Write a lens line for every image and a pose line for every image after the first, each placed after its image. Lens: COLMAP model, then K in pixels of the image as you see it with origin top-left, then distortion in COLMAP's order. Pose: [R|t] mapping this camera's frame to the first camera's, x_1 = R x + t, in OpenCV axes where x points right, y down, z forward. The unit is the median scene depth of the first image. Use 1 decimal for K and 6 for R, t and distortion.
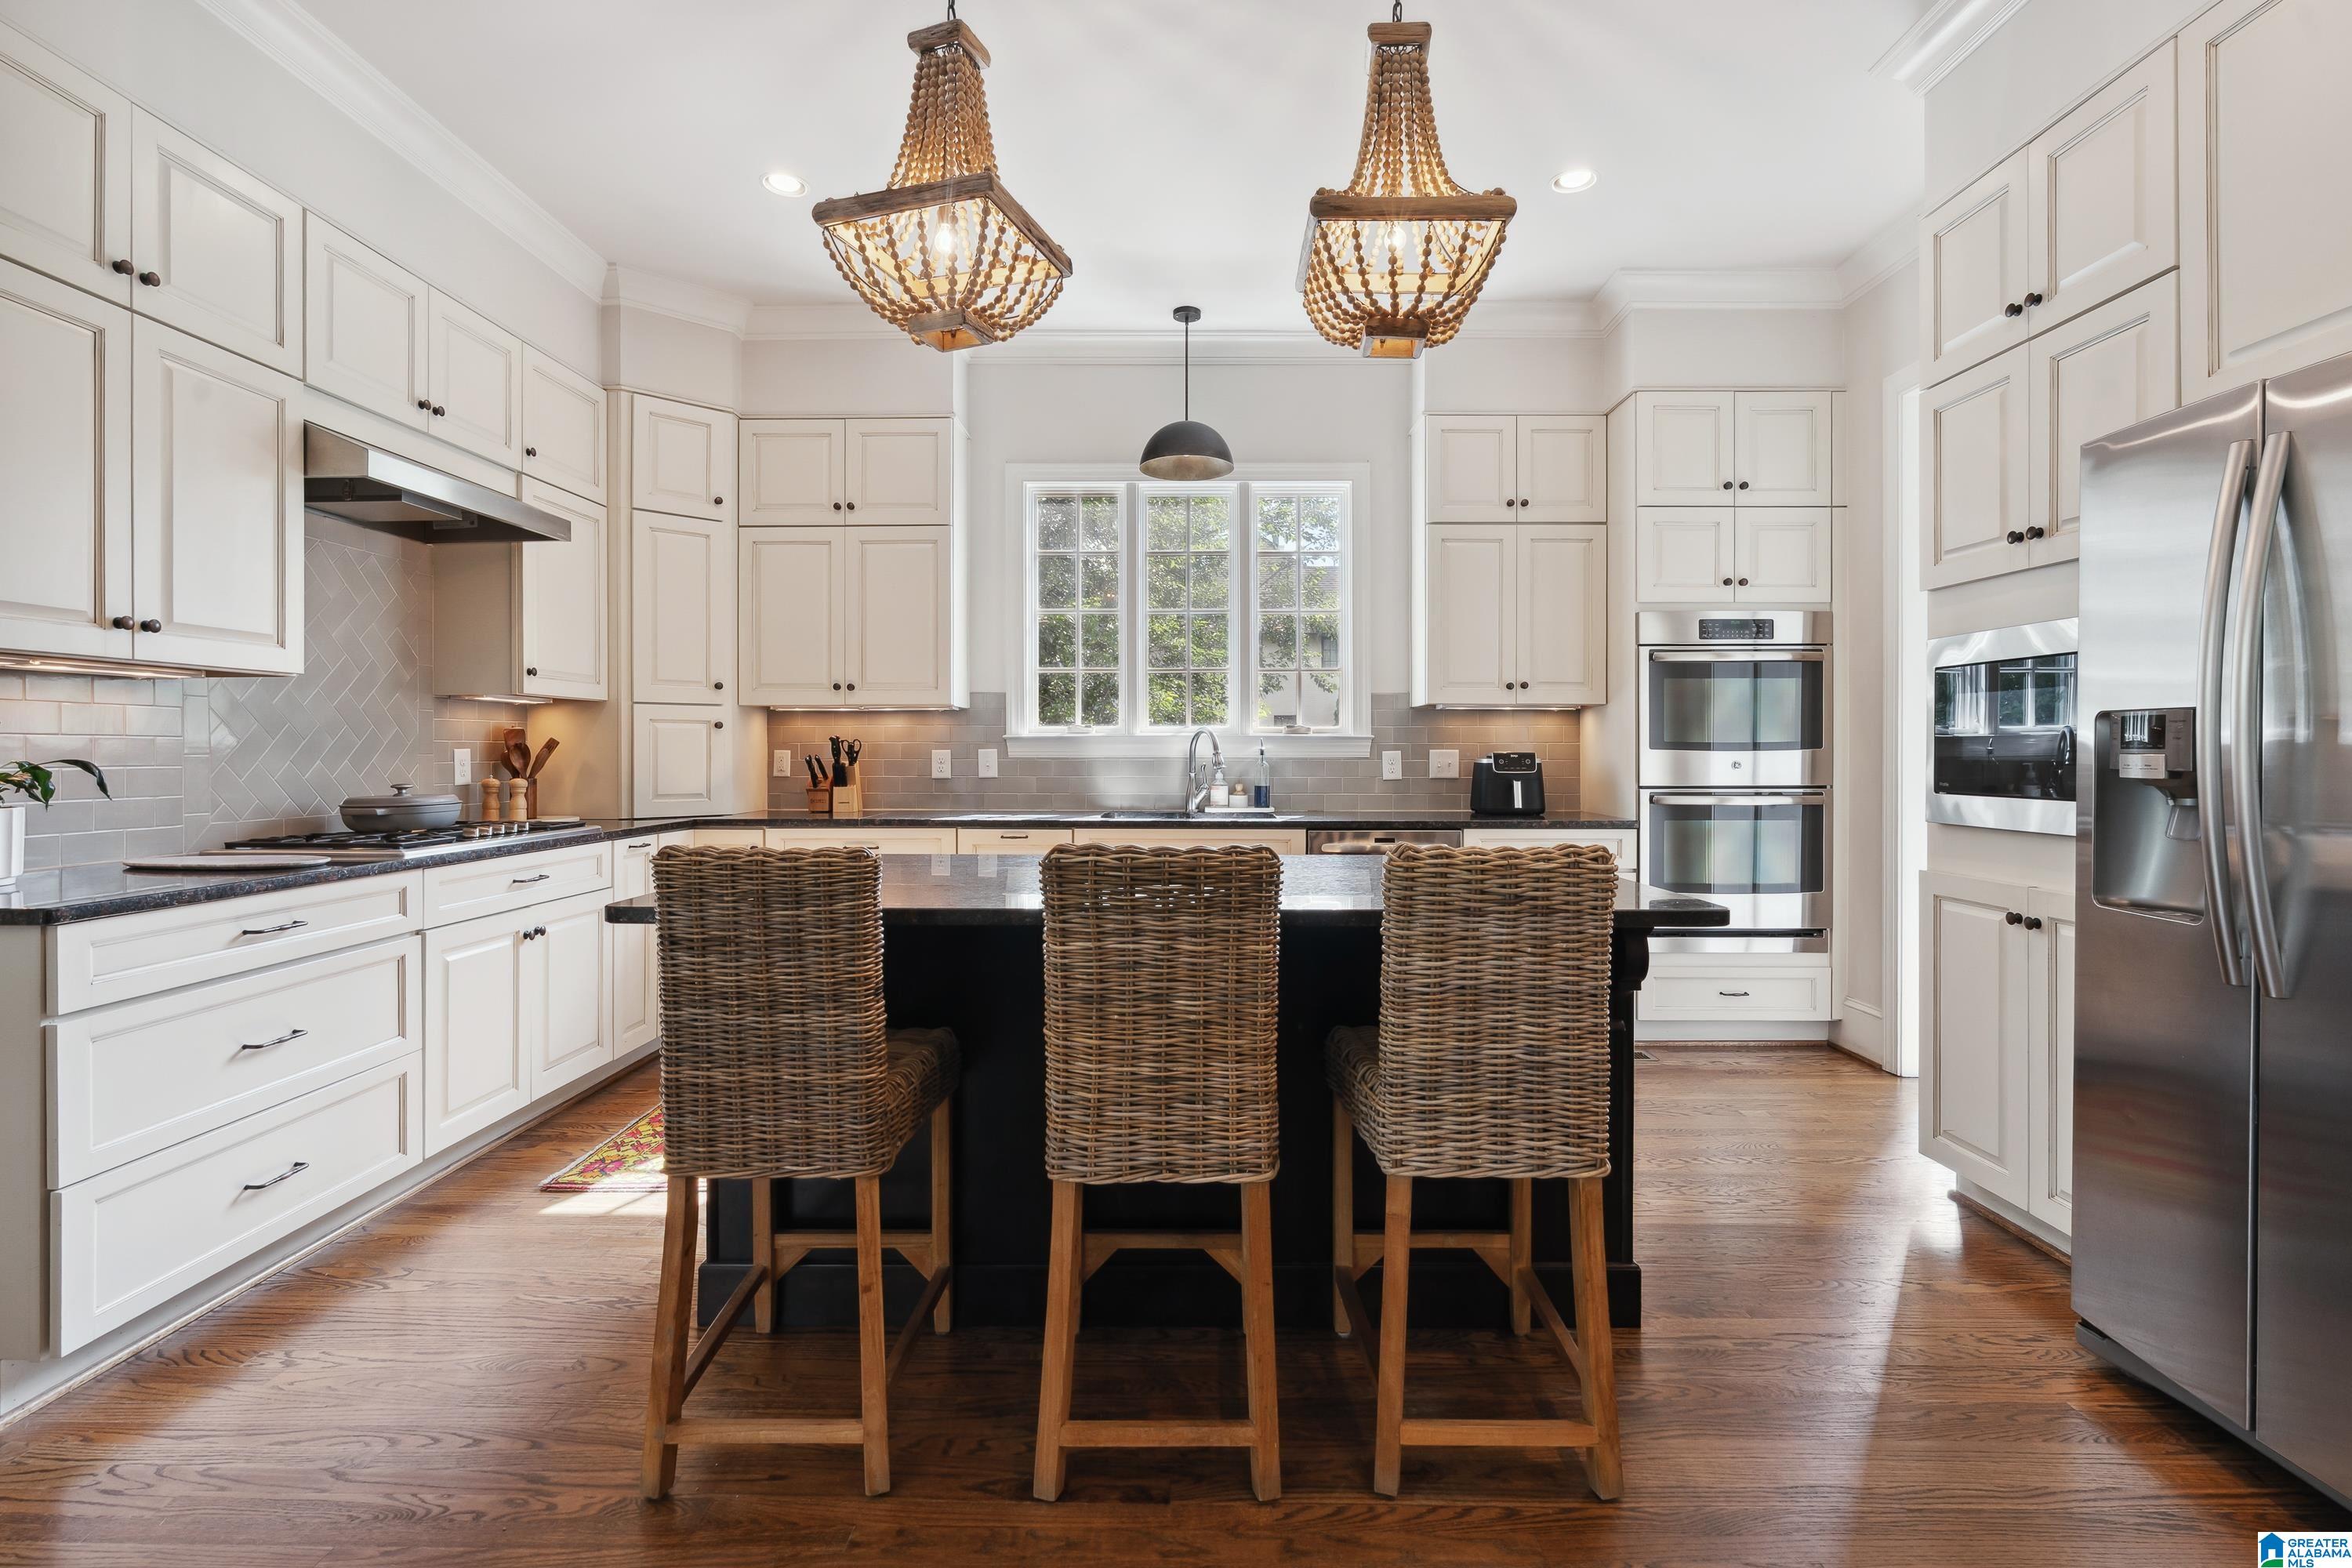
lens RADIAL K [[1103.5, 0, 1181.4], [0, 1103.5, 762.3], [0, 0, 1]] dist [-0.003808, 0.001072]
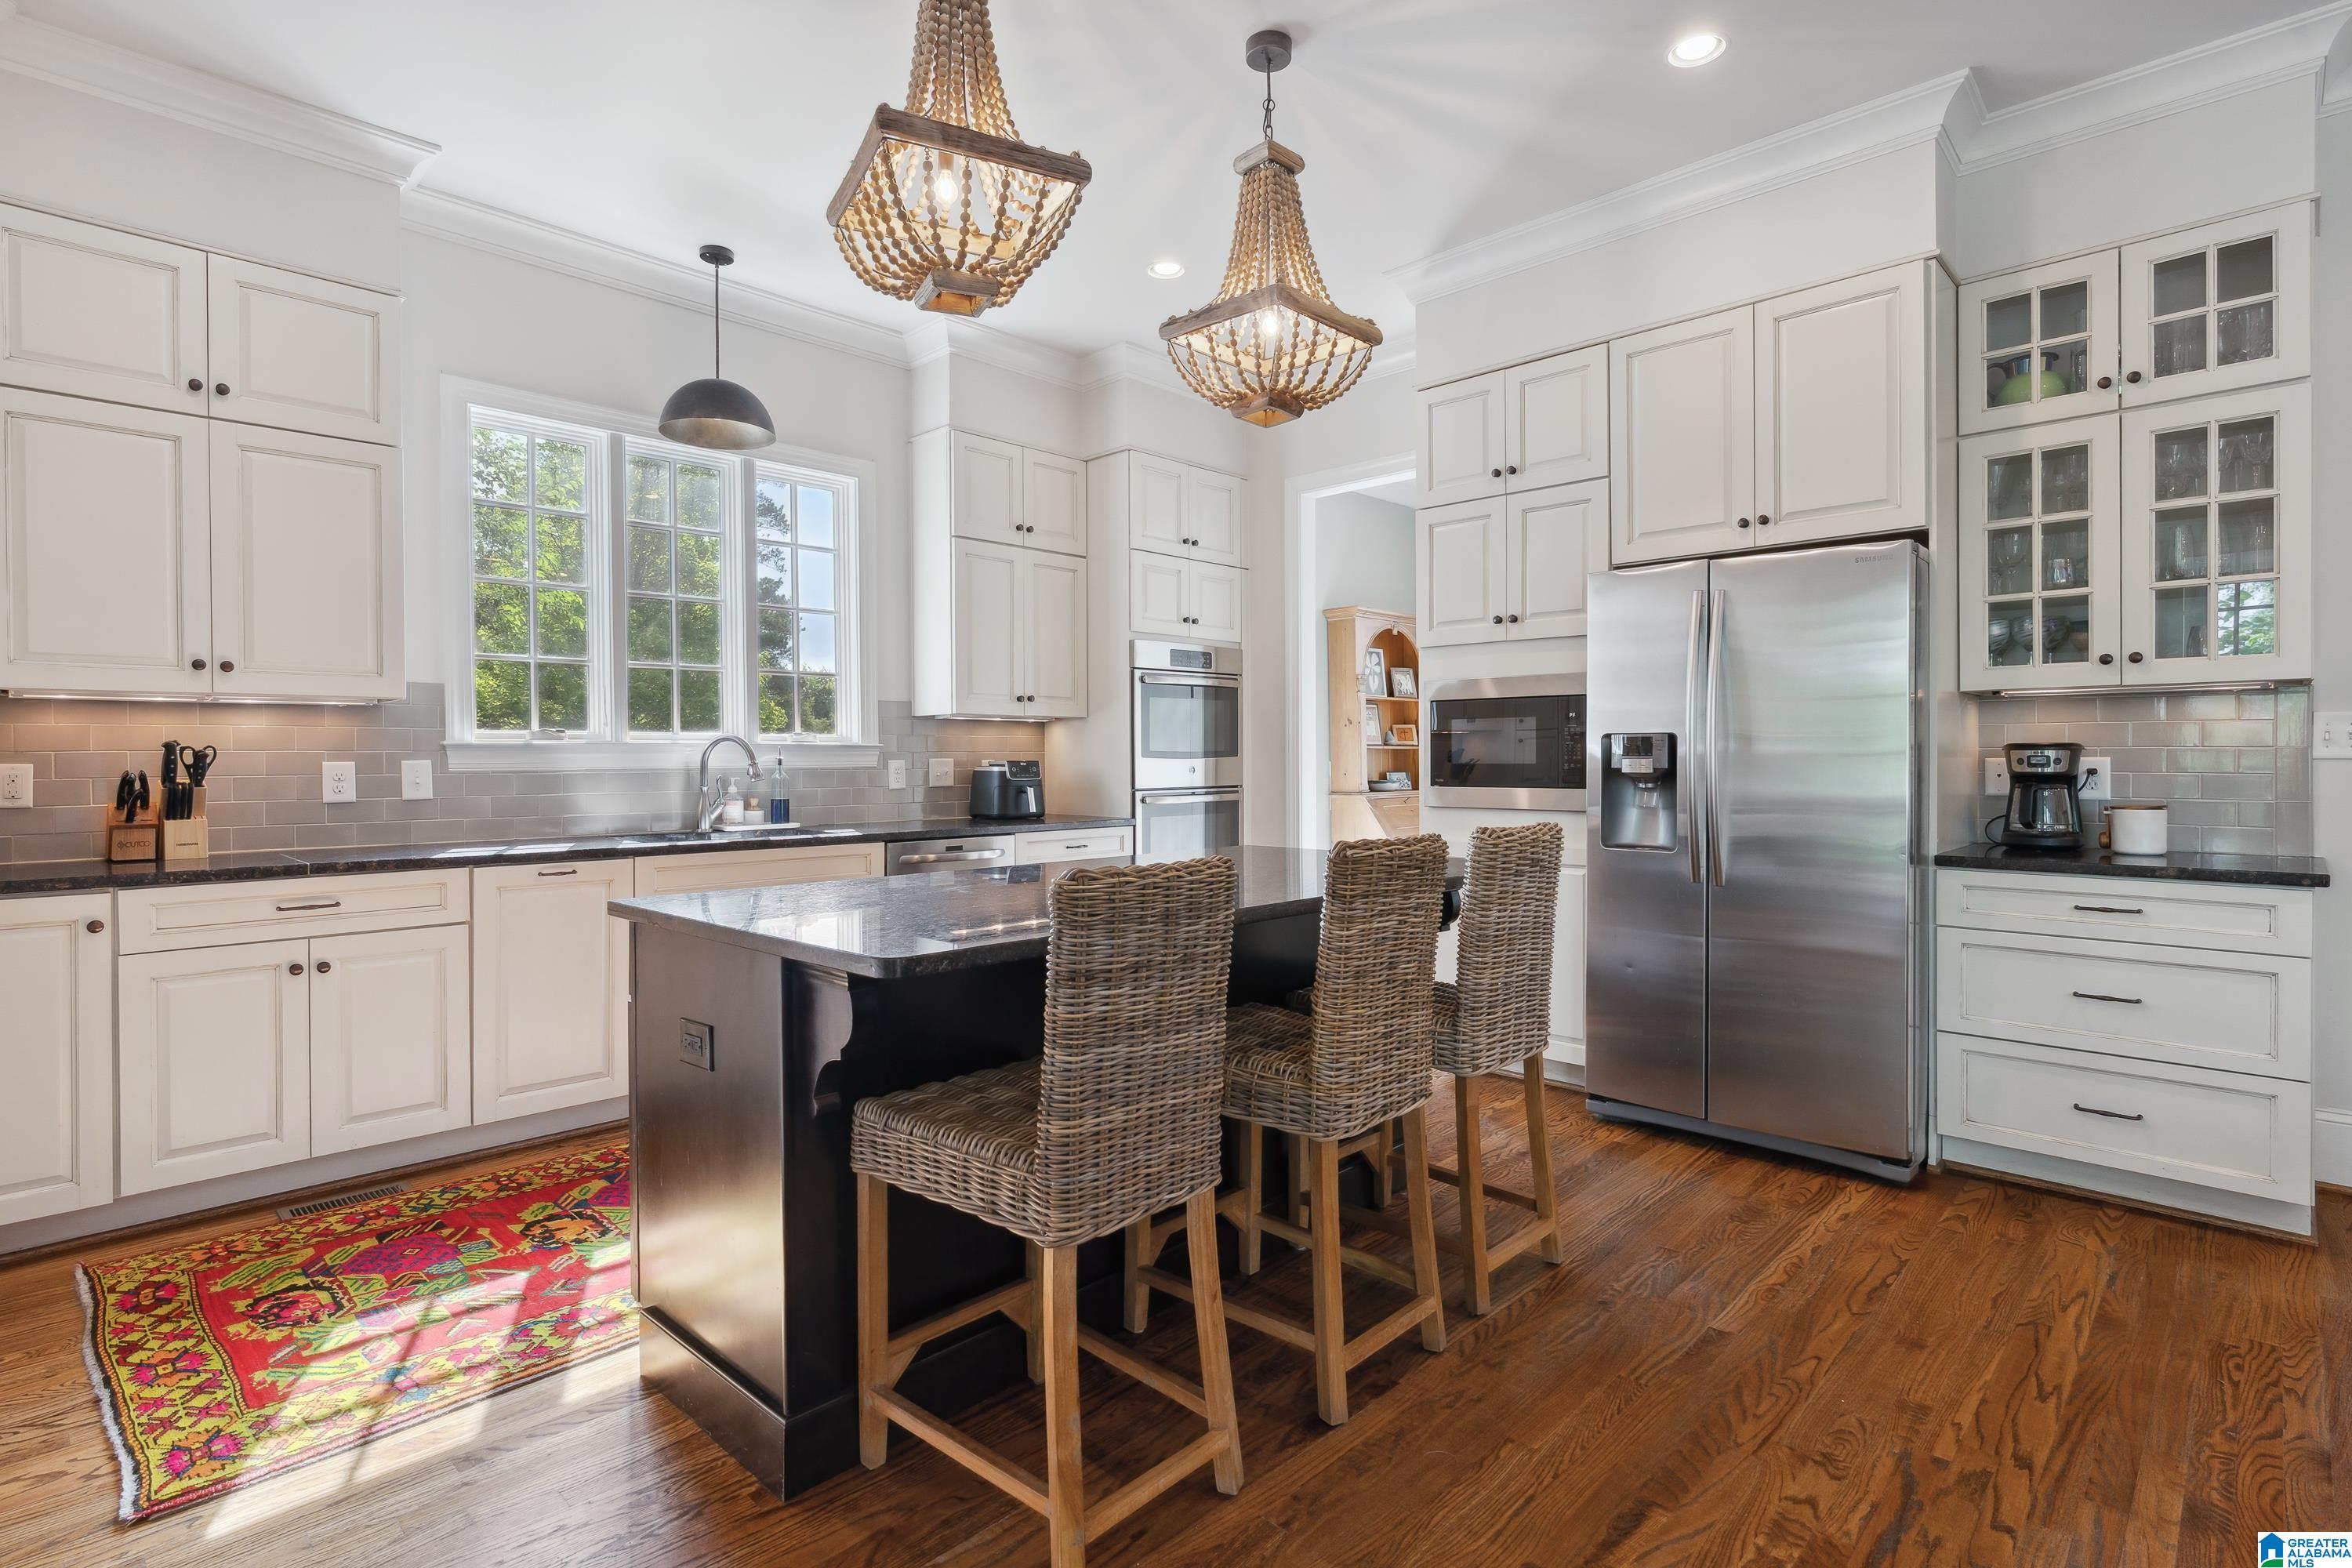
lens RADIAL K [[1157.9, 0, 1177.4], [0, 1157.9, 771.5], [0, 0, 1]] dist [0.007774, 0.001742]
pose [[0.691814, -0.011748, 0.721980, -0.403247], [0.012193, 0.999915, 0.004587, -0.001819], [-0.721973, 0.005630, 0.691898, 0.111641]]
